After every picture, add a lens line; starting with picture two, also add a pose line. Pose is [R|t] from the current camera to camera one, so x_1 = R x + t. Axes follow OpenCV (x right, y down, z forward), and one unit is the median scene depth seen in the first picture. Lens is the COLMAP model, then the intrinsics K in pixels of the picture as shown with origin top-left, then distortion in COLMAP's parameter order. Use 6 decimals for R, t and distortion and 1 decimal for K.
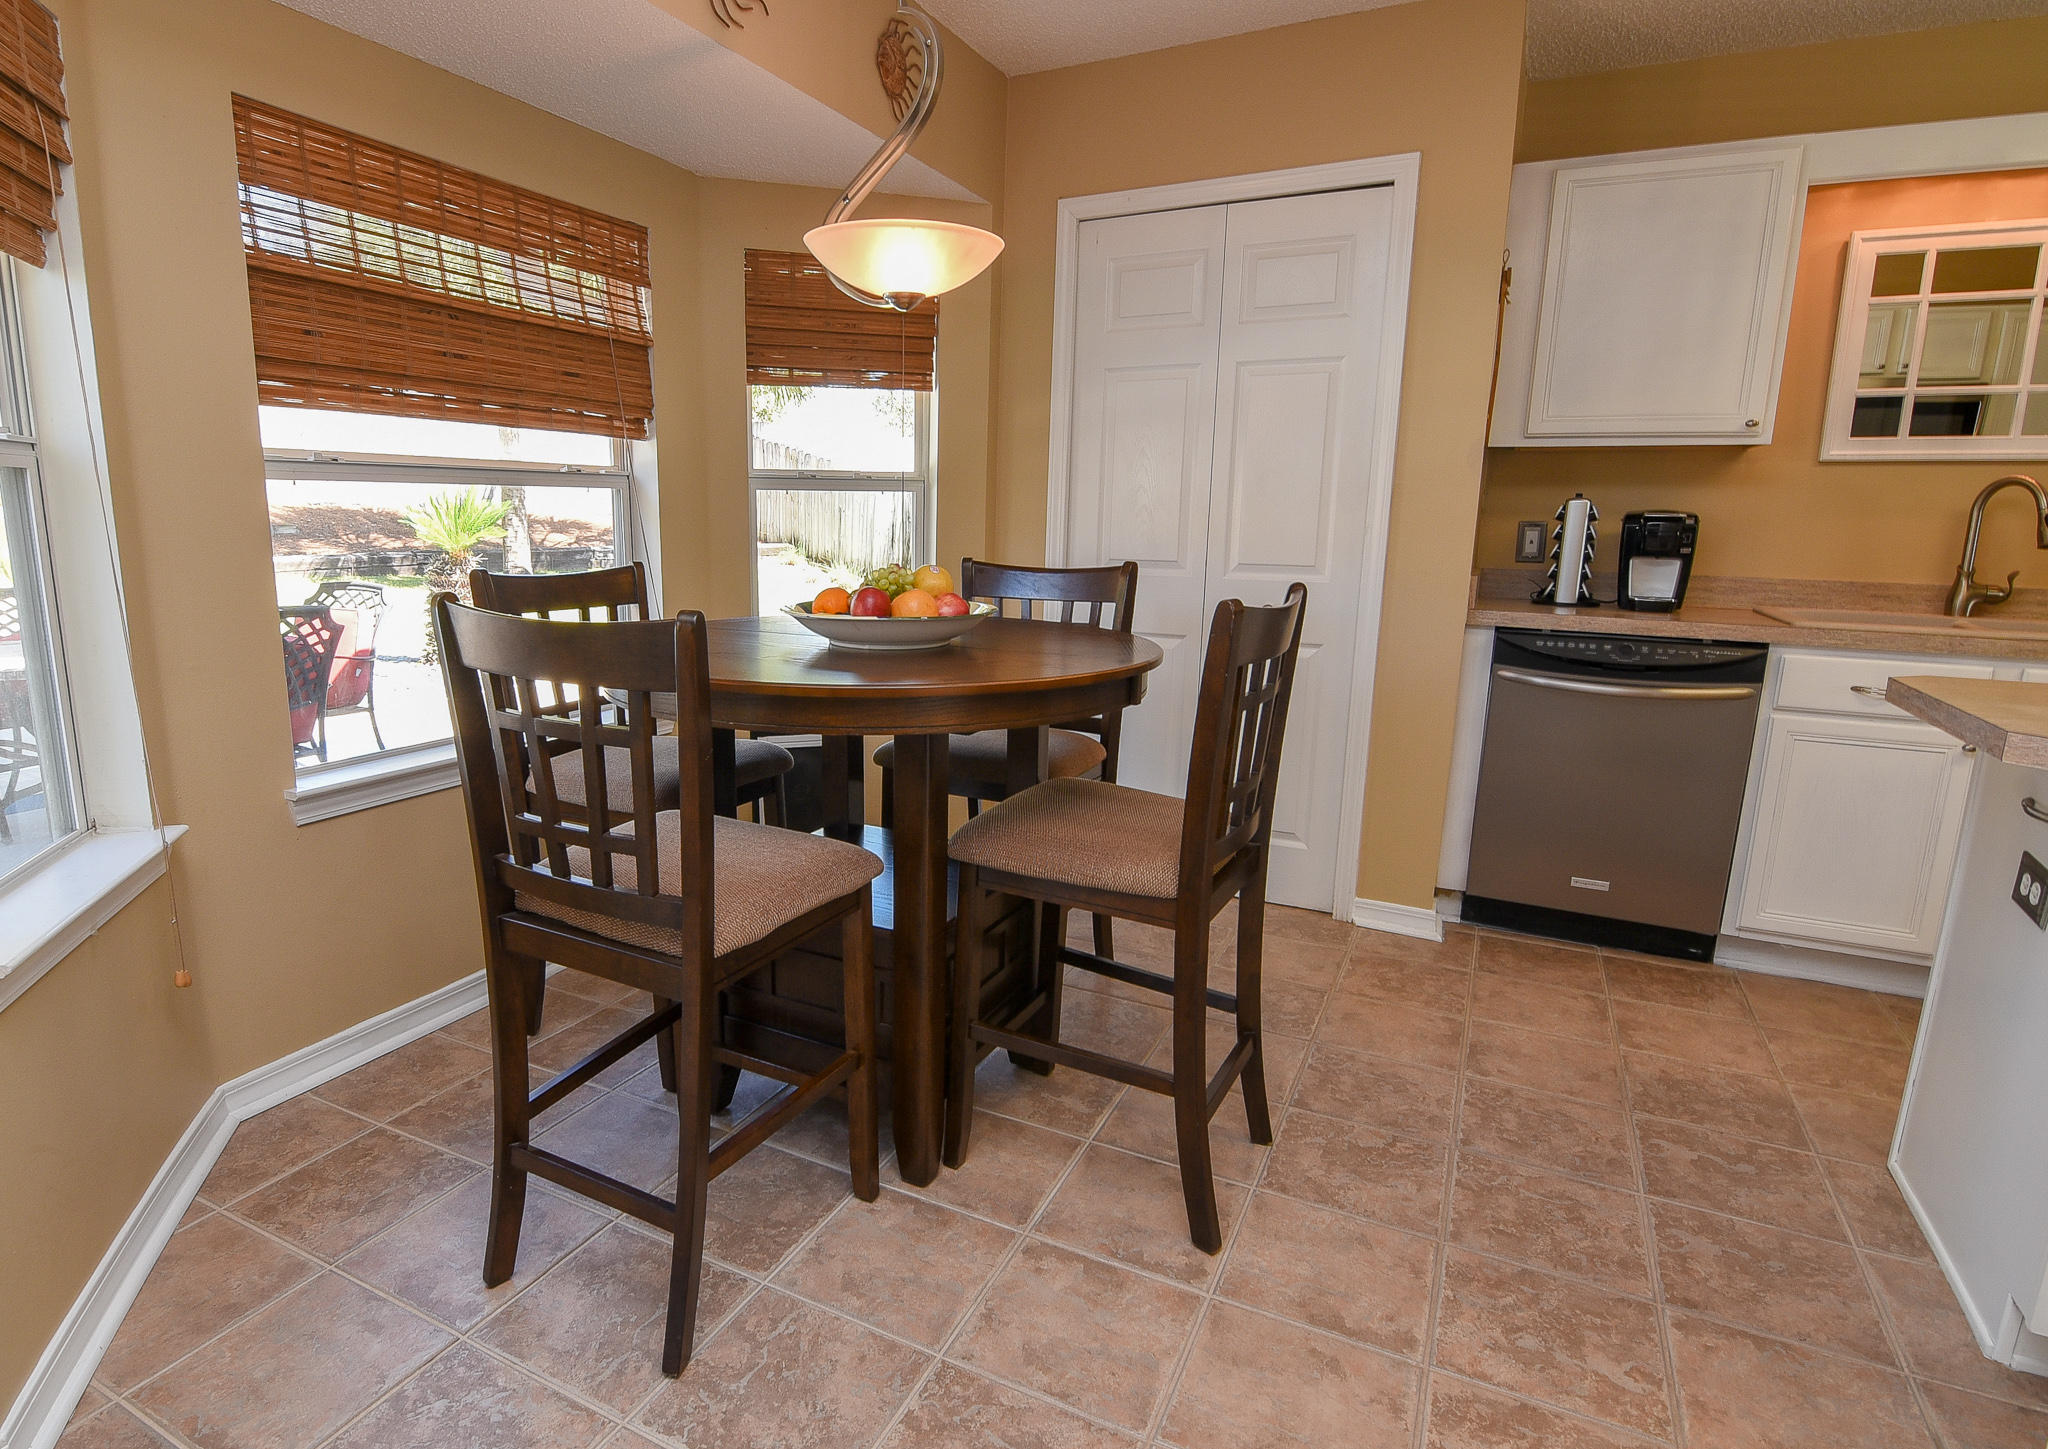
lens RADIAL K [[1093.6, 0, 921.4], [0, 1093.6, 728.6], [0, 0, 1]] dist [-0.001221, -0.012351]
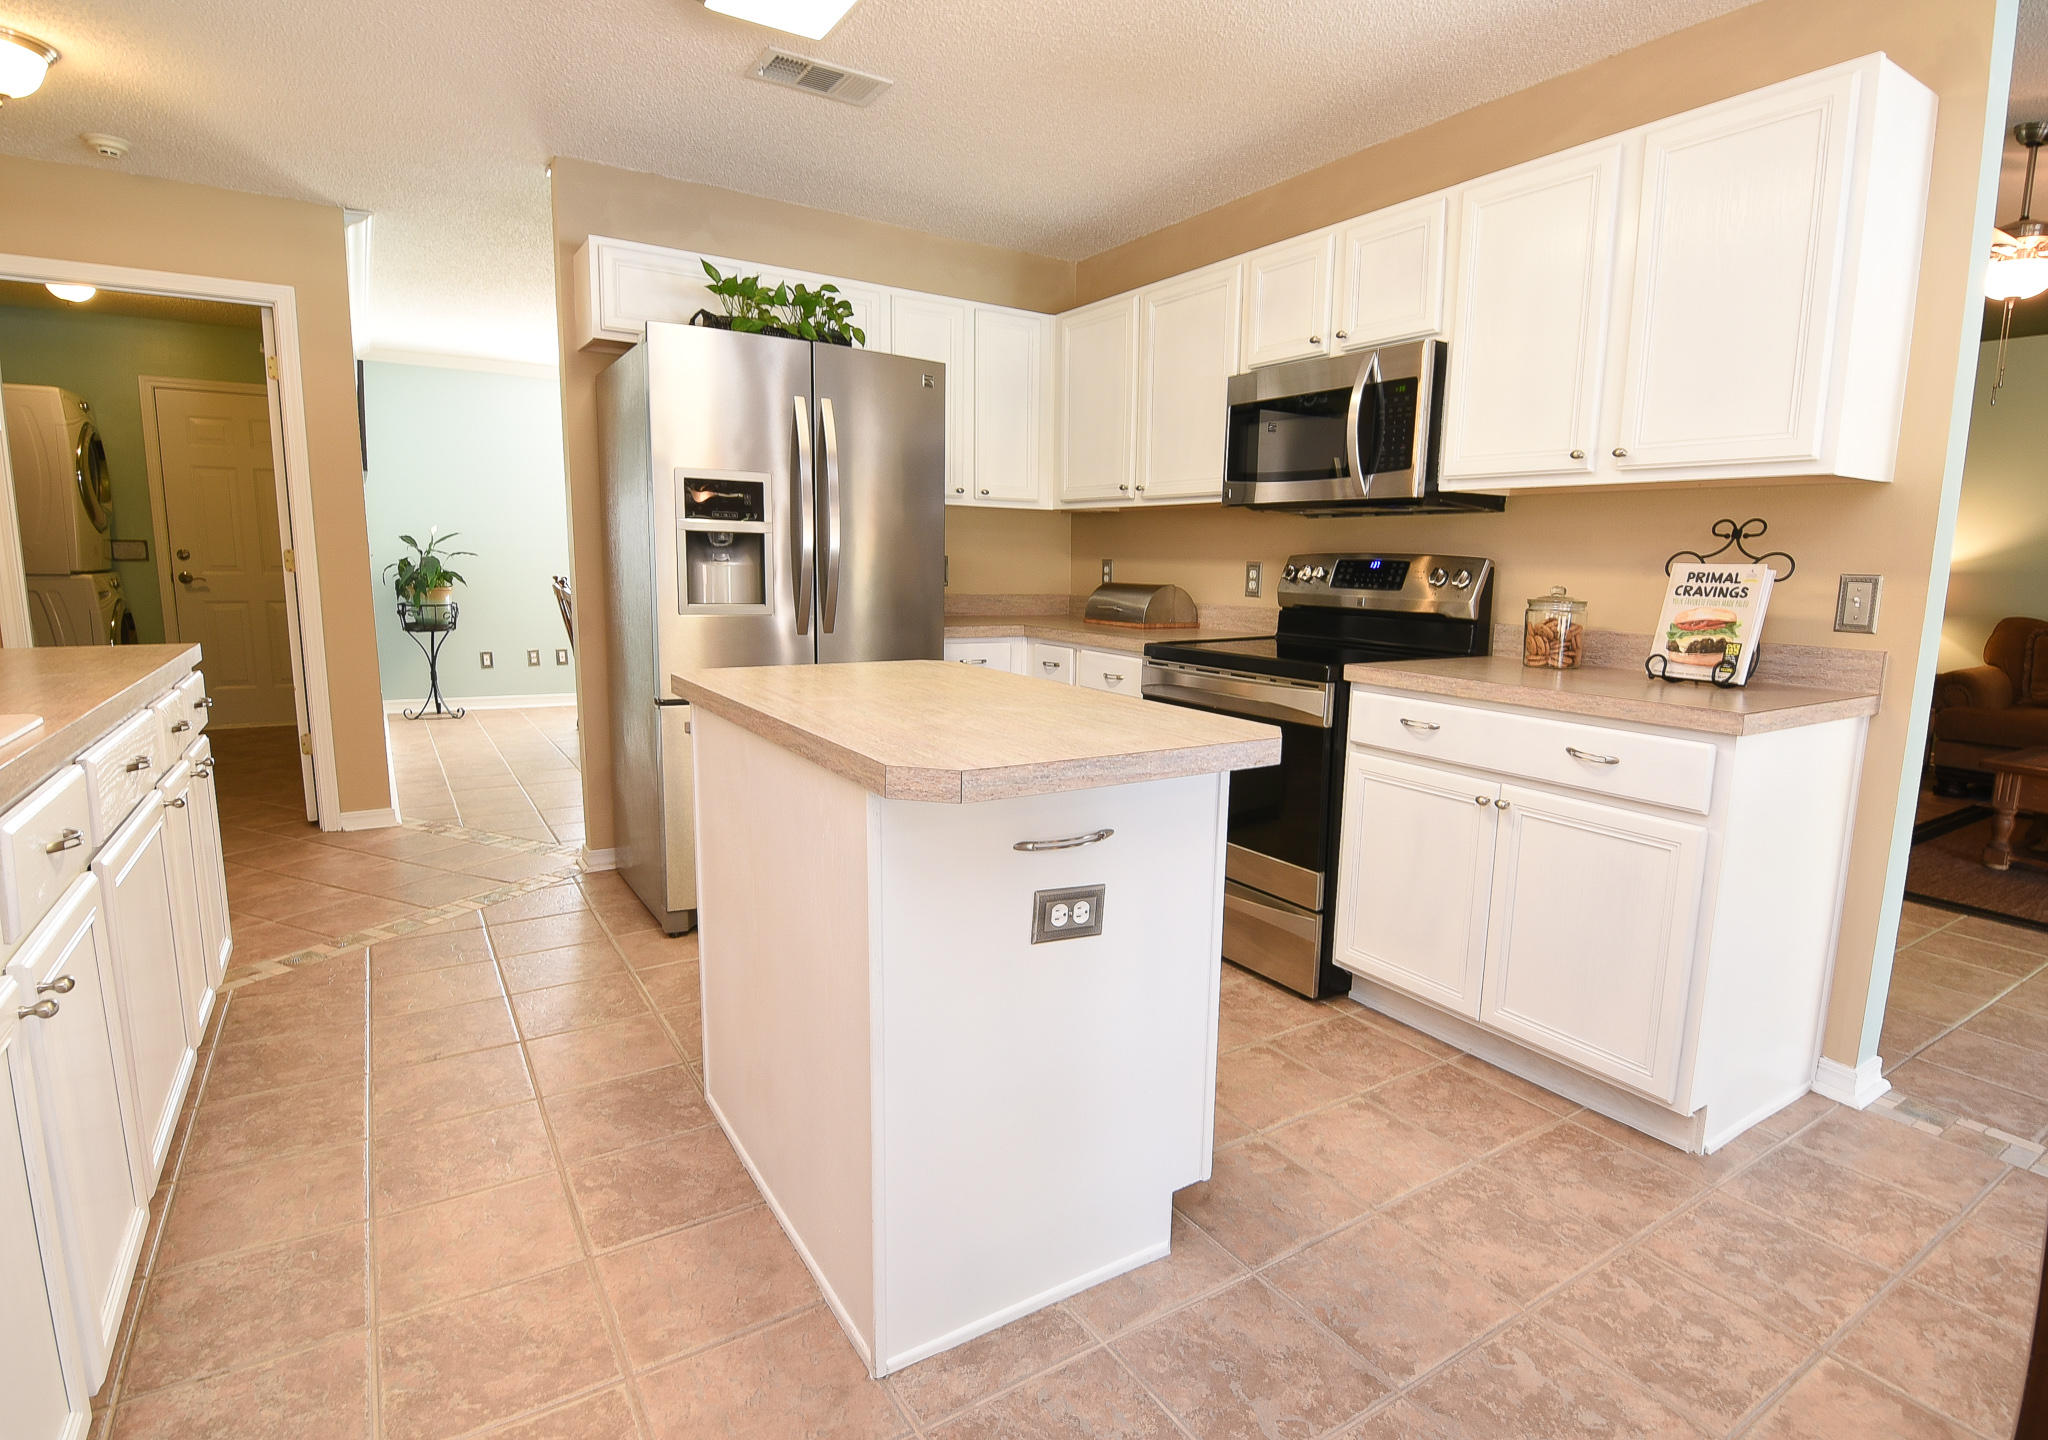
lens RADIAL K [[1045.7, 0, 1072.3], [0, 1045.7, 718.6], [0, 0, 1]] dist [-0.001759, -0.011530]
pose [[-0.885186, -0.103617, 0.453553, 0.346564], [0.057774, 0.942855, 0.328157, -0.199022], [-0.461637, 0.316683, -0.828615, 1.008100]]
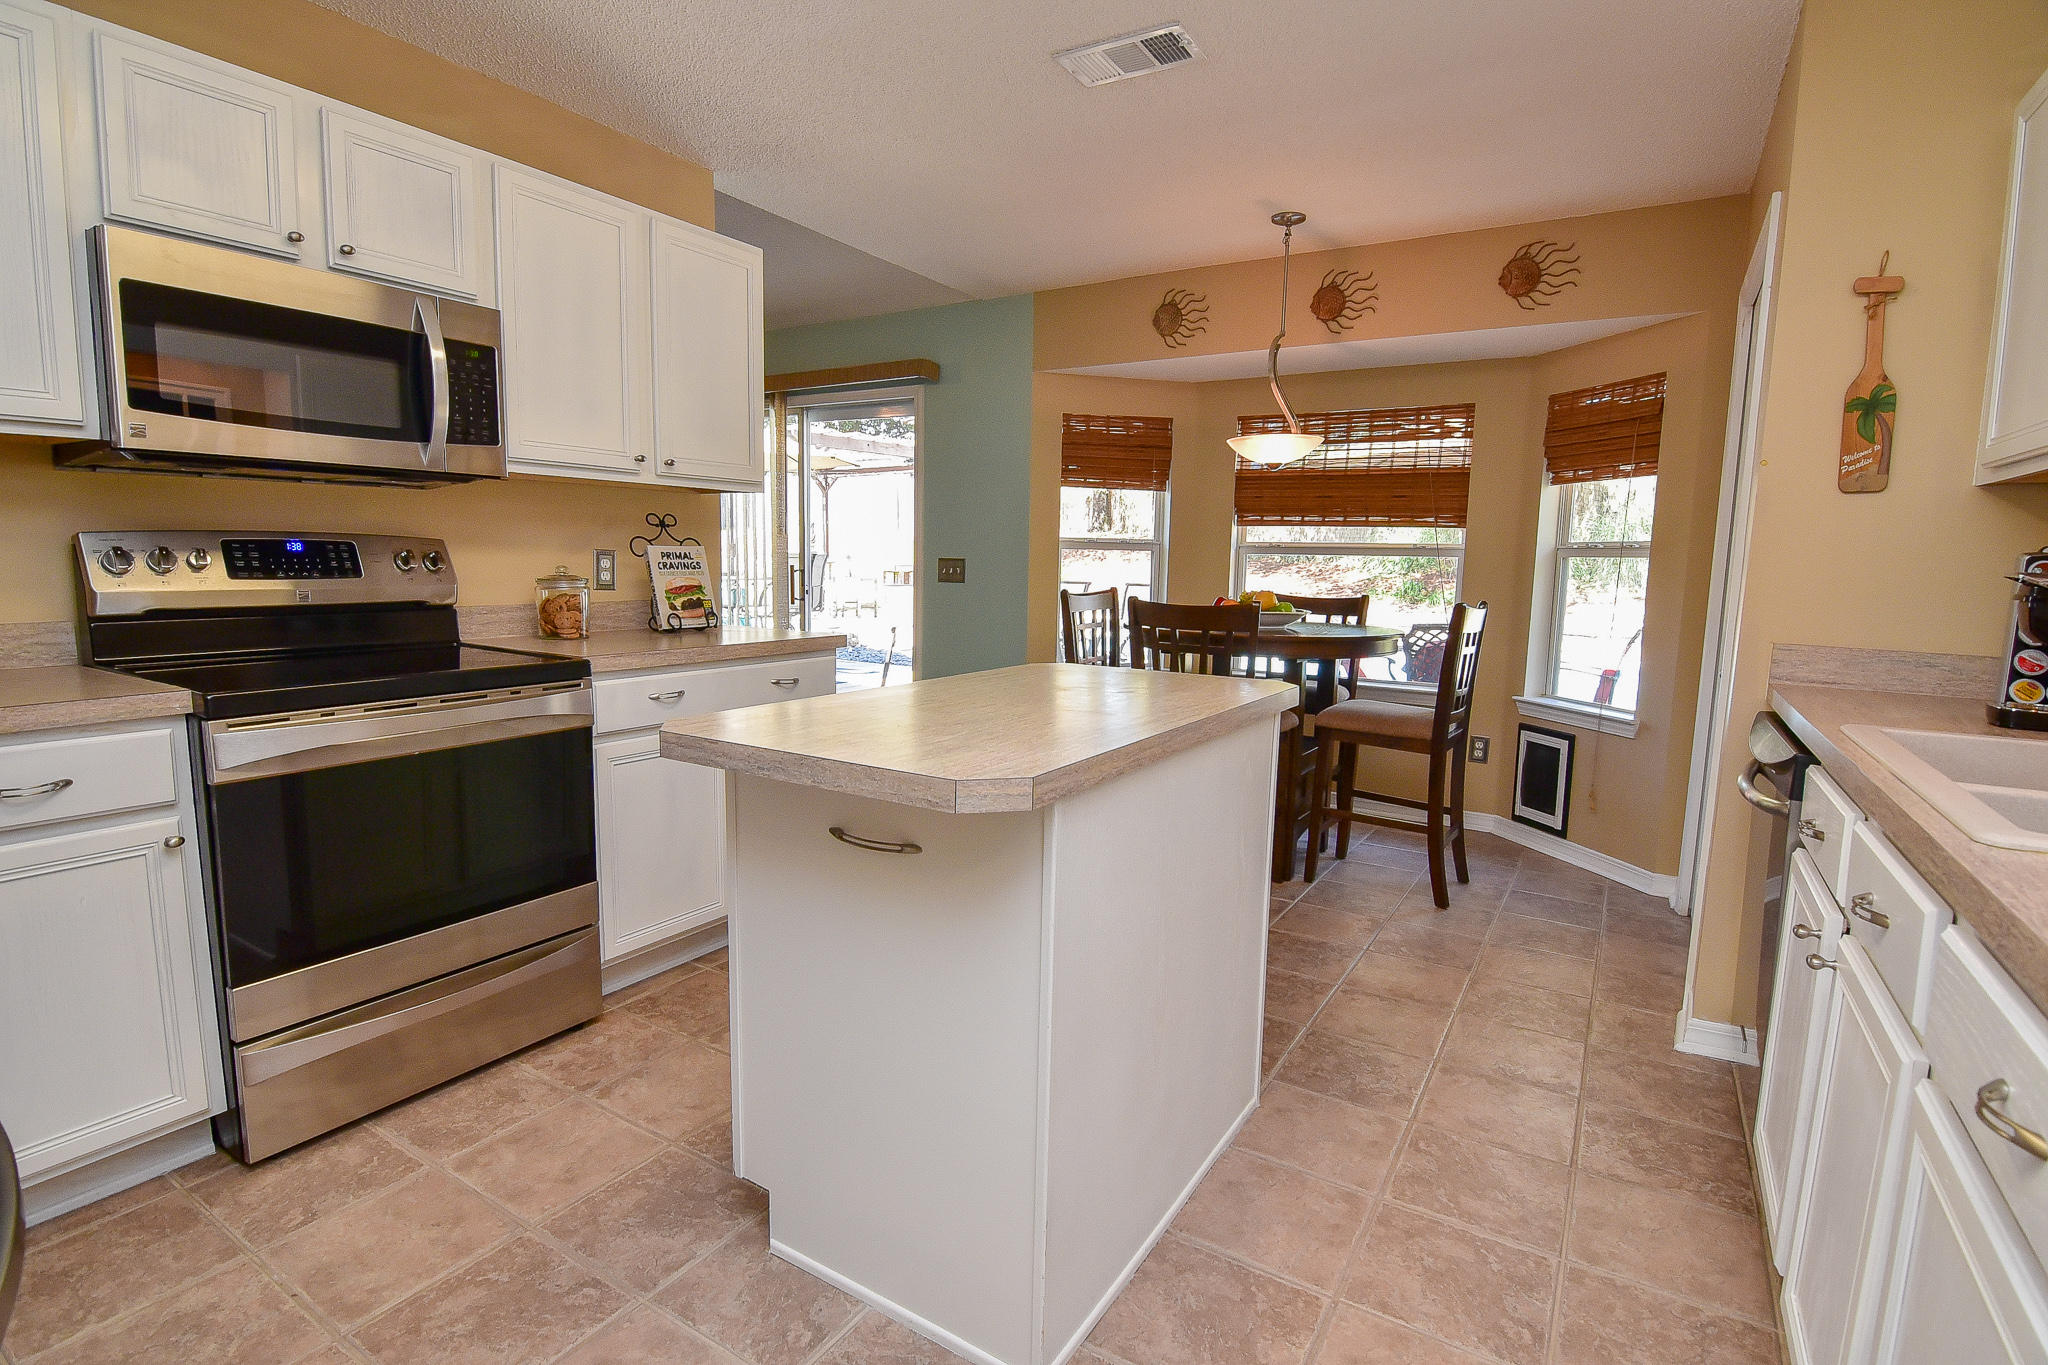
lens RADIAL K [[977.1, 0, 1024.0], [0, 977.1, 682.5], [0, 0, 1]] dist [0.001617, -0.012360]
pose [[-0.065323, 0.113109, -0.991433, 1.378177], [-0.215984, 0.968400, 0.124712, -0.084333], [0.974209, 0.222281, -0.038829, 0.495834]]
